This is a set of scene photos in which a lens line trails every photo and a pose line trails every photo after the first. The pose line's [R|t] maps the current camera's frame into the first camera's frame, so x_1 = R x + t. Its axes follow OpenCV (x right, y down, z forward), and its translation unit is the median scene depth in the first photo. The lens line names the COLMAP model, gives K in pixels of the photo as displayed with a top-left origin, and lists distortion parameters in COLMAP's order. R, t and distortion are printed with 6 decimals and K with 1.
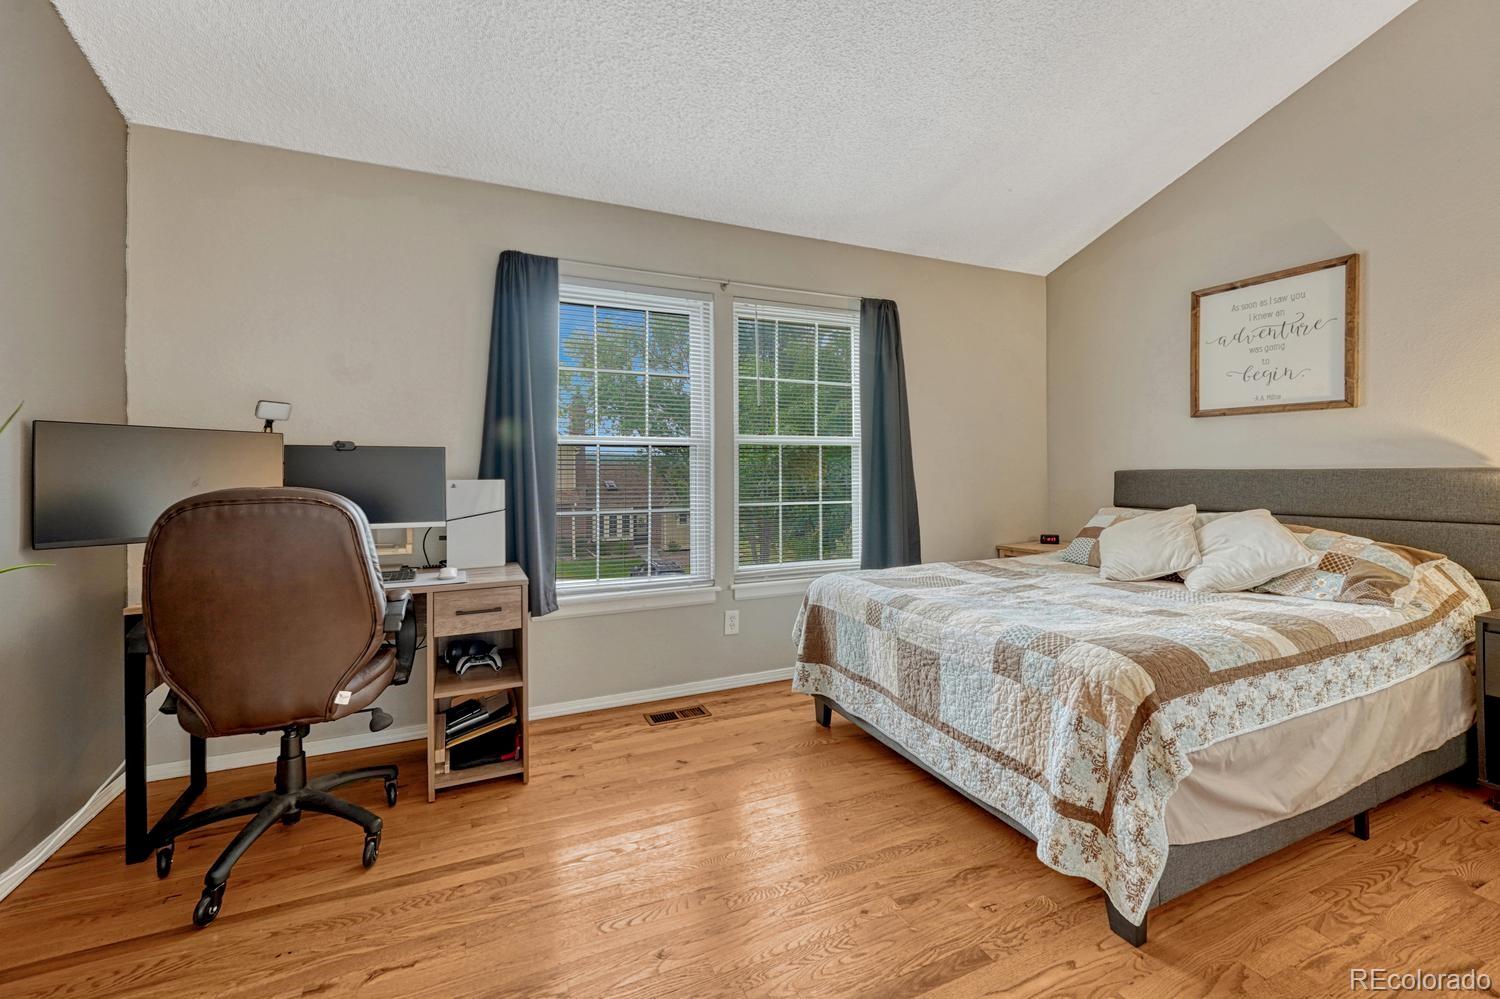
lens RADIAL K [[628.7, 0, 751.8], [0, 628.7, 480.5], [0, 0, 1]] dist [-0.002016, 0.000096]
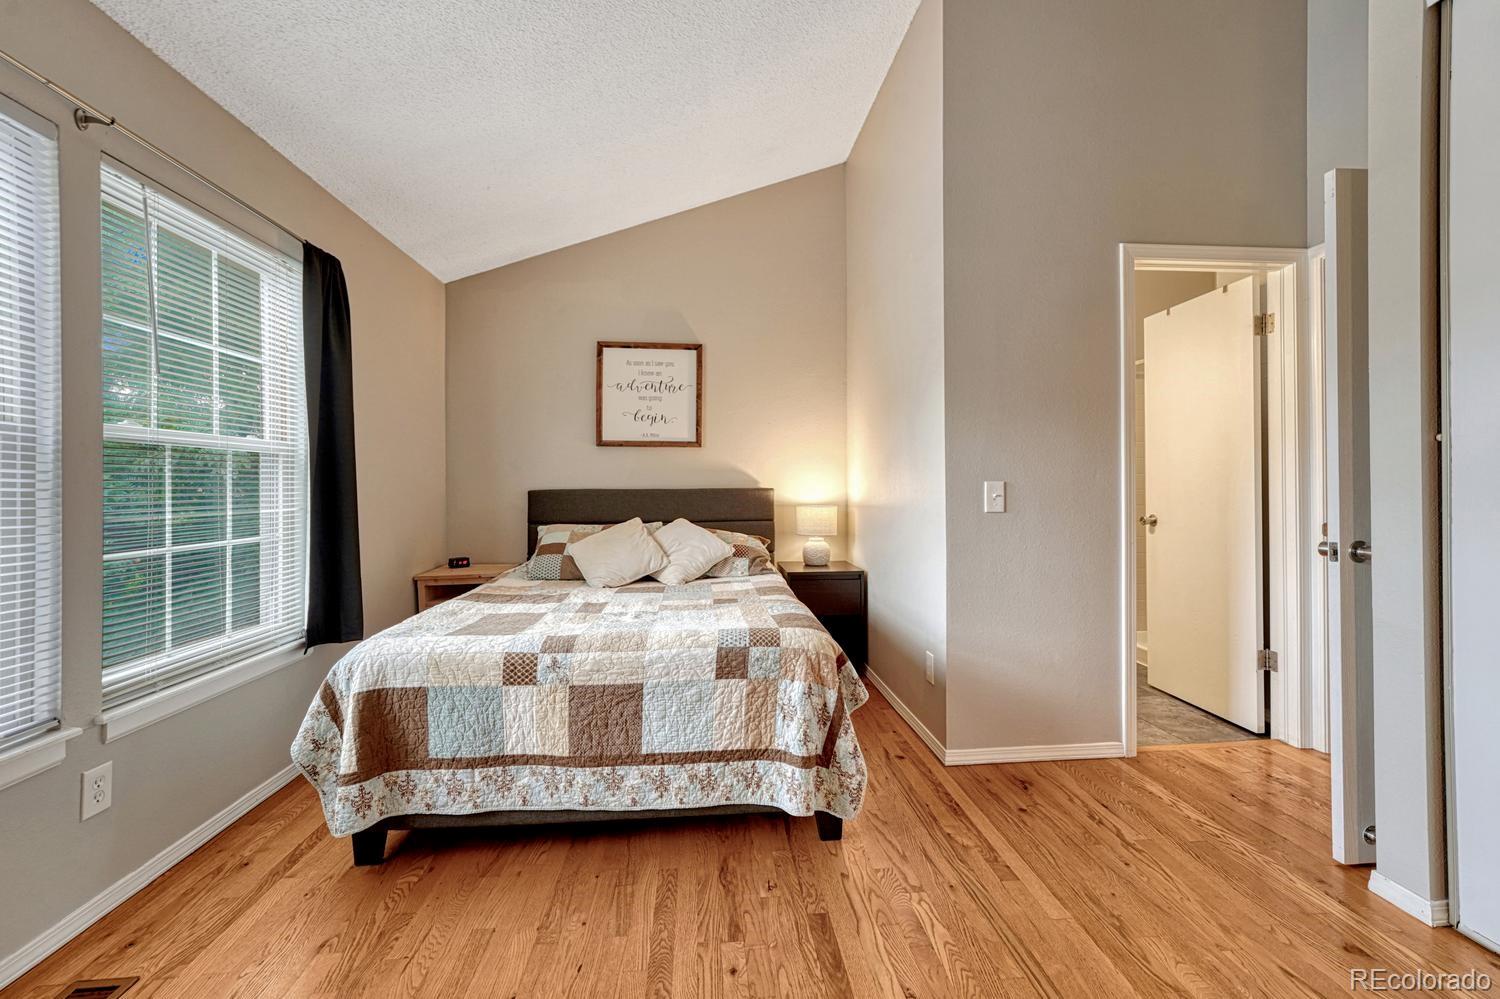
lens RADIAL K [[622.5, 0, 750.0], [0, 622.5, 499.5], [0, 0, 1]] dist [-0.000156, 0.000038]
pose [[0.333856, -0.015642, 0.942494, -0.455679], [0.018993, 0.999771, 0.009865, -0.005801], [-0.942433, 0.014608, 0.334077, 0.461692]]
